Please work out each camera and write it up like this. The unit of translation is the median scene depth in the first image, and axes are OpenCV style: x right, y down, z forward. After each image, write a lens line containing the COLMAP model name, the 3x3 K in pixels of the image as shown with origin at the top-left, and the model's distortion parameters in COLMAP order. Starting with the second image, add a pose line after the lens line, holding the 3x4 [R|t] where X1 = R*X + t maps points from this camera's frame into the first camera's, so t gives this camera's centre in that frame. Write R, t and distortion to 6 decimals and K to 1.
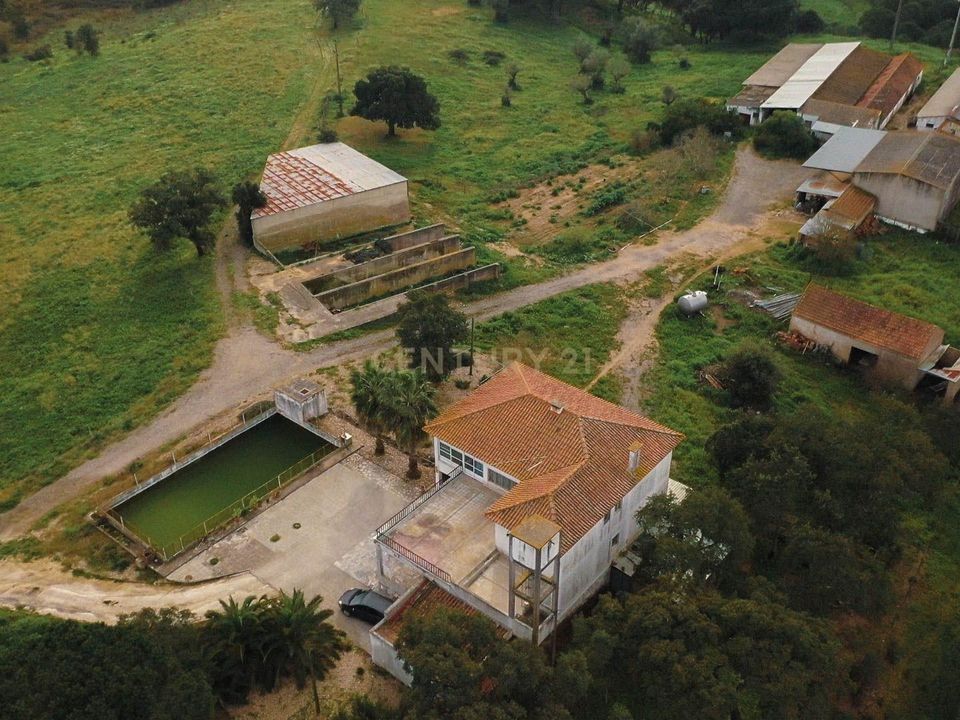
lens RADIAL K [[995.2, 0, 480.0], [0, 995.2, 360.0], [0, 0, 1]] dist [-0.013762, 0.005509]
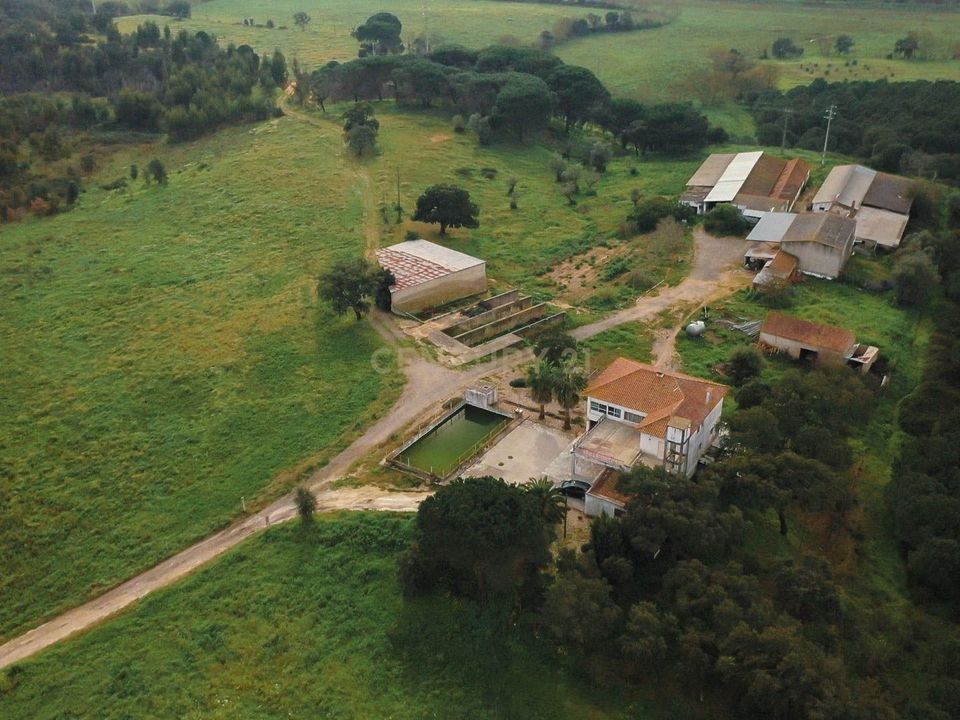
lens RADIAL K [[995.2, 0, 480.0], [0, 995.2, 360.0], [0, 0, 1]] dist [-0.013762, 0.005509]
pose [[0.992032, -0.061861, 0.109752, -0.253798], [0.072405, 0.992856, -0.094841, 0.098459], [-0.103101, 0.102032, 0.989424, -0.420203]]
